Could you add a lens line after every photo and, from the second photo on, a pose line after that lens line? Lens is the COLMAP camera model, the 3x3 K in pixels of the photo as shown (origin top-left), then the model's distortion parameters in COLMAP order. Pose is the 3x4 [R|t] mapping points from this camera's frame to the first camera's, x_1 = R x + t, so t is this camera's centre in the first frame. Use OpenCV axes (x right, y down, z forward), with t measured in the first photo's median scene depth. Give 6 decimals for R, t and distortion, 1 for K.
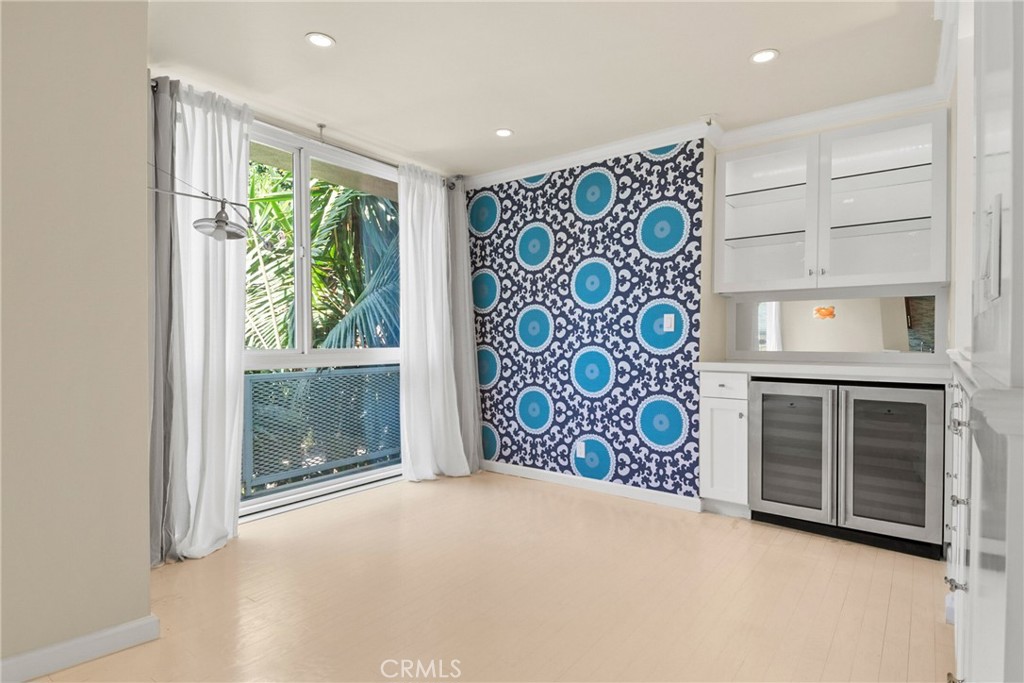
lens RADIAL K [[523.2, 0, 534.7], [0, 523.2, 340.3], [0, 0, 1]] dist [0.033236, -0.030527]
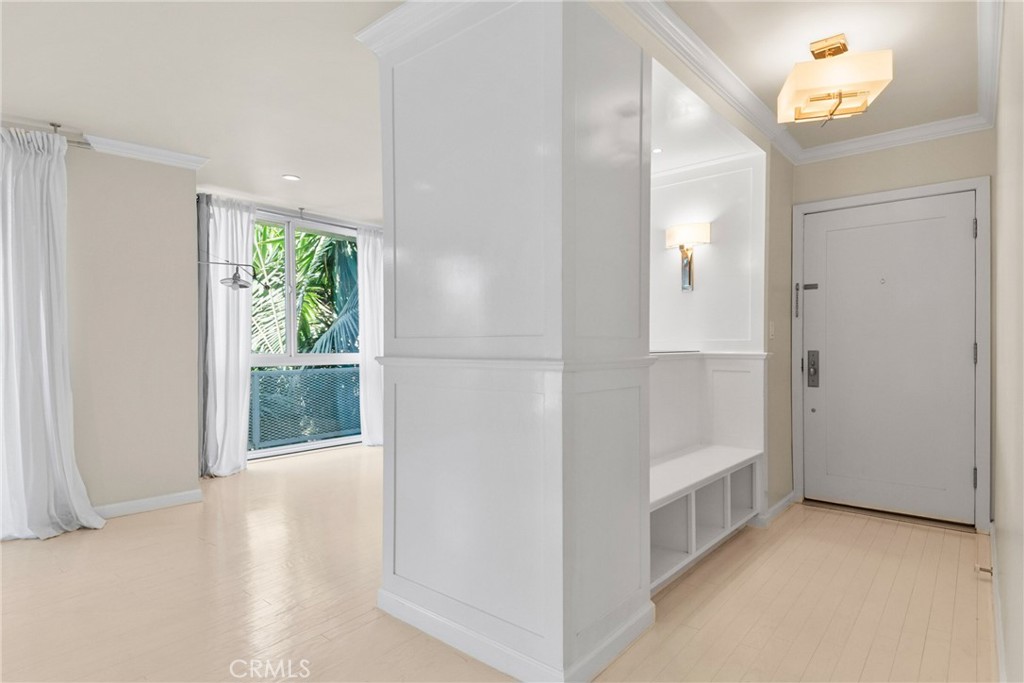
lens RADIAL K [[523.2, 0, 534.7], [0, 523.2, 340.3], [0, 0, 1]] dist [0.033236, -0.030527]
pose [[0.999339, -0.006161, -0.035815, 0.389080], [0.005814, 0.999935, -0.009780, -0.003592], [0.035873, 0.009566, 0.999311, -0.602564]]
